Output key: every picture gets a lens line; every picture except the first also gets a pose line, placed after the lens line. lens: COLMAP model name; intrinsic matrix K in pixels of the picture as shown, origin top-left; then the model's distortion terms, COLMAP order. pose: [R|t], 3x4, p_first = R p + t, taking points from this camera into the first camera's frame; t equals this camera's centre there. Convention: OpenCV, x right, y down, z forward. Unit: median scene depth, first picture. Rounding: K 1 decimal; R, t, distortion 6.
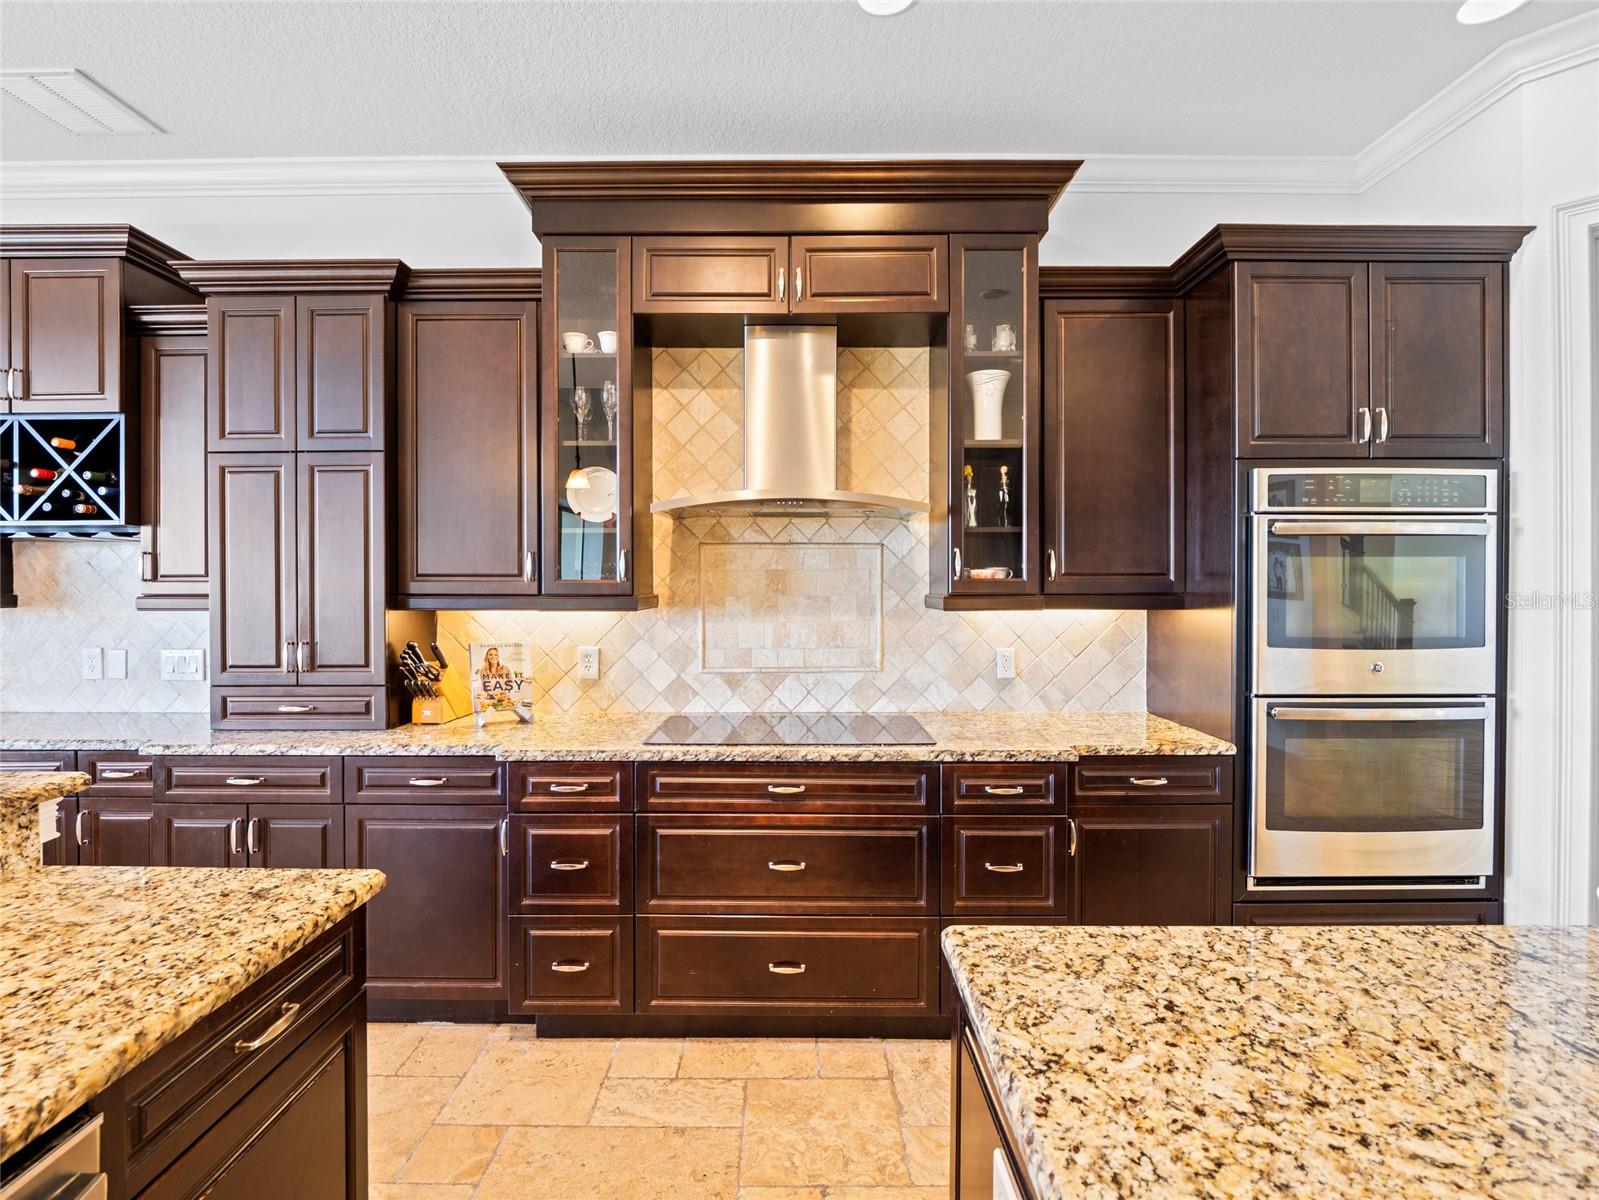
lens RADIAL K [[769.9, 0, 798.2], [0, 769.9, 596.2], [0, 0, 1]] dist [-0.015980, -0.002890]
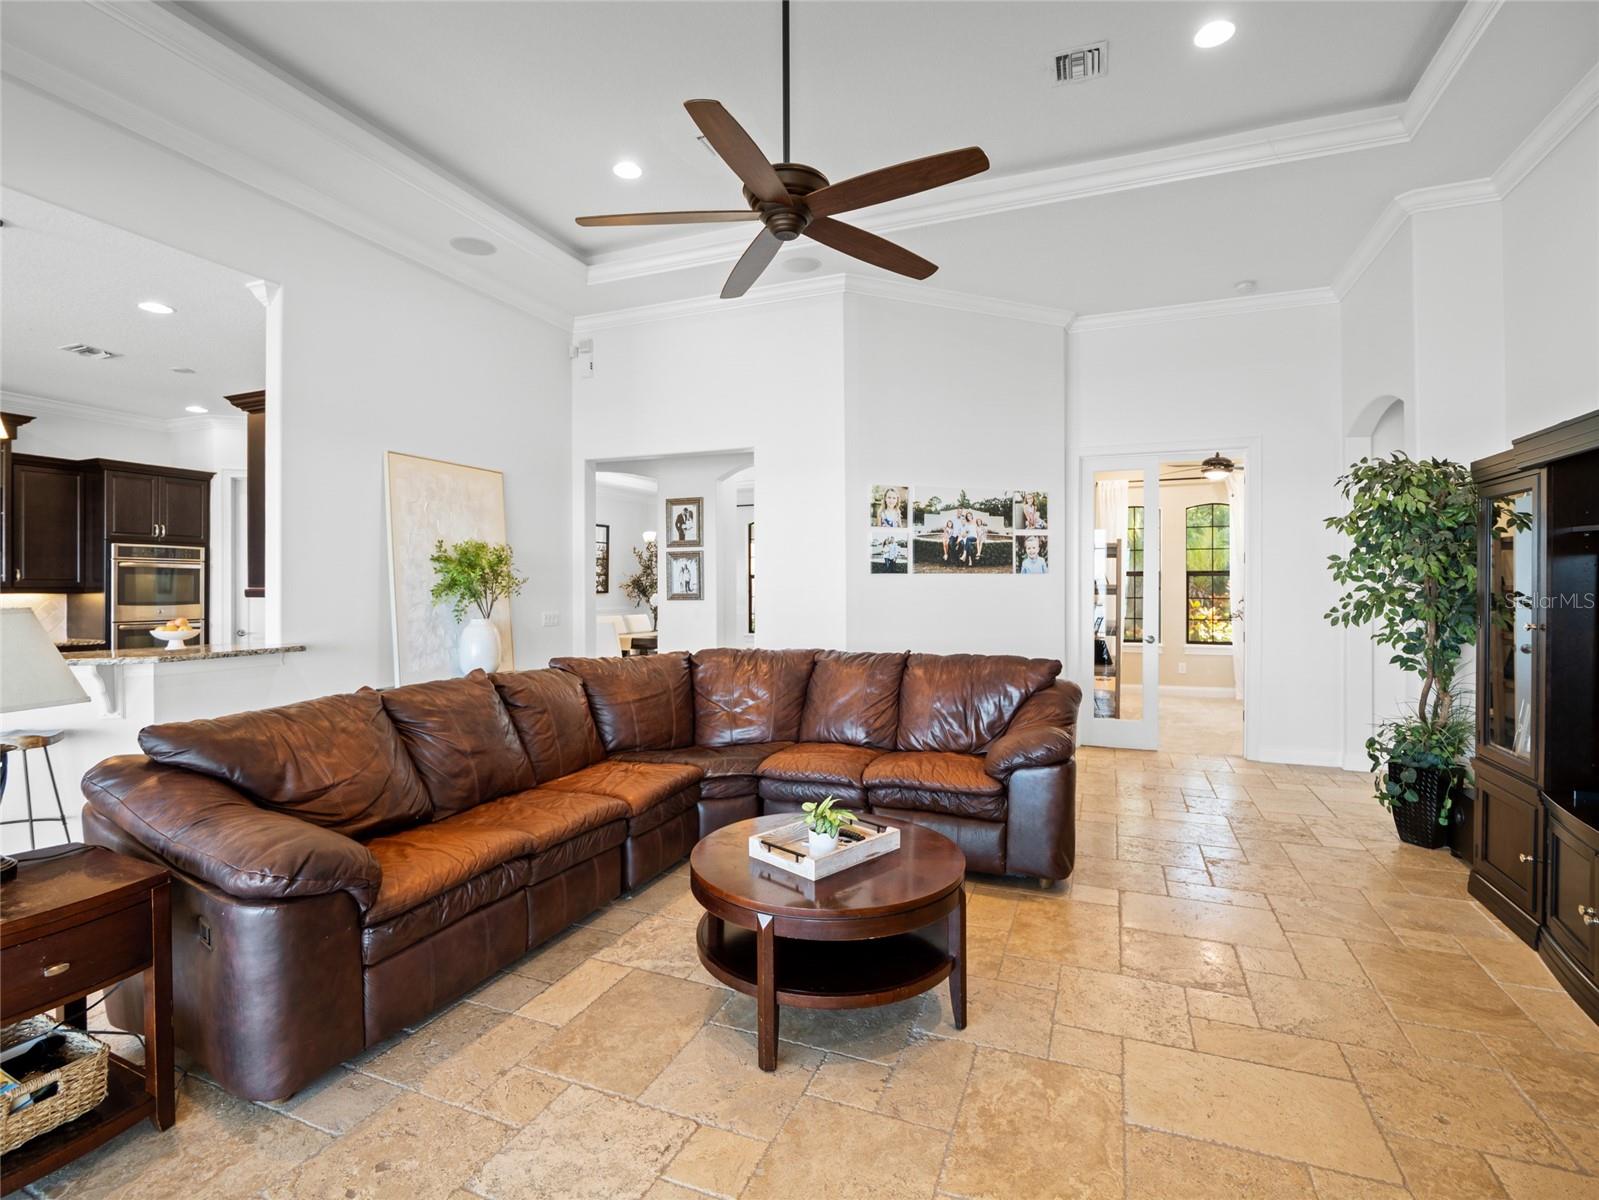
lens RADIAL K [[769.9, 0, 802.6], [0, 769.9, 592.2], [0, 0, 1]] dist [-0.015980, -0.002890]
pose [[0.373357, -0.003706, 0.927680, -0.853273], [0.006194, 0.999980, 0.001502, 0.021271], [-0.927667, 0.005185, 0.373372, -1.956102]]
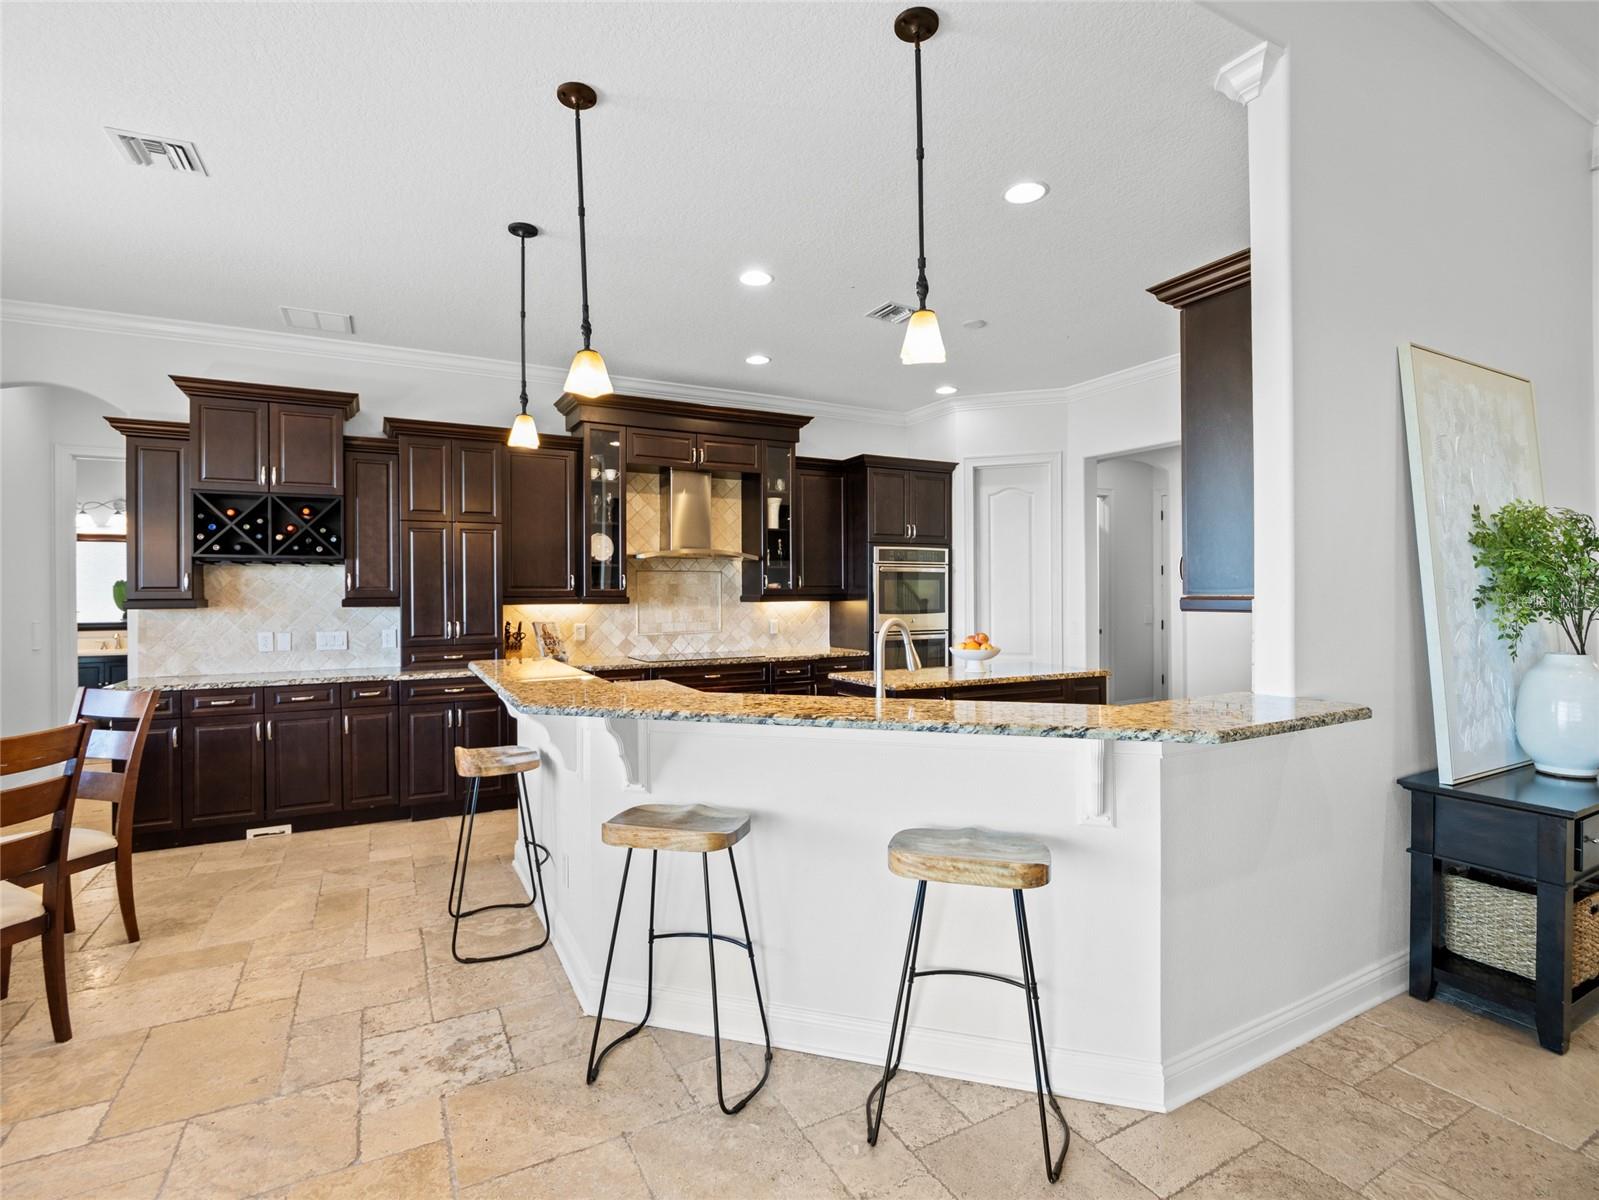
lens RADIAL K [[769.9, 0, 798.9], [0, 769.9, 595.3], [0, 0, 1]] dist [-0.015980, -0.002890]
pose [[0.877684, -0.005849, 0.479205, -0.716906], [0.009022, 0.999950, -0.004320, 0.007664], [-0.479155, 0.008115, 0.877693, -0.953852]]
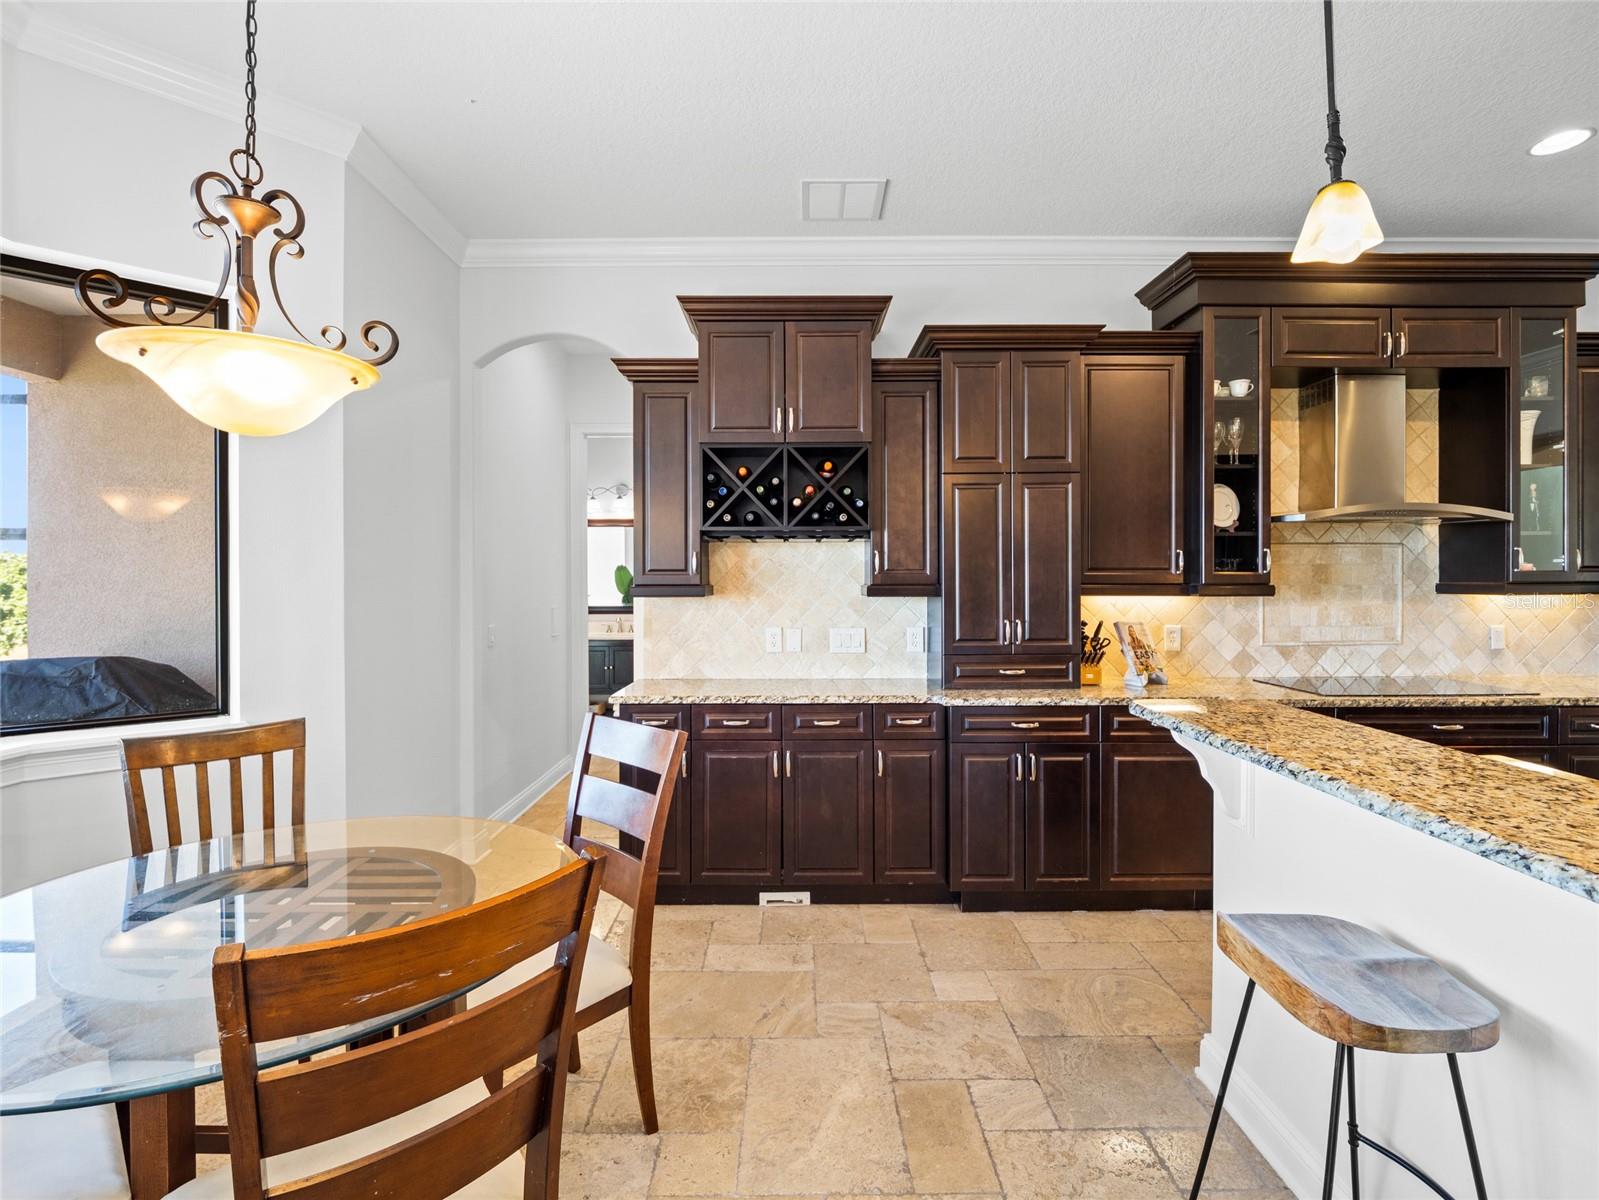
lens RADIAL K [[769.9, 0, 789.9], [0, 769.9, 590.1], [0, 0, 1]] dist [-0.015980, -0.002890]
pose [[0.999968, -0.001735, -0.007759, -0.896582], [0.001764, 0.999992, 0.003712, 0.002215], [0.007753, -0.003726, 0.999963, -0.263950]]
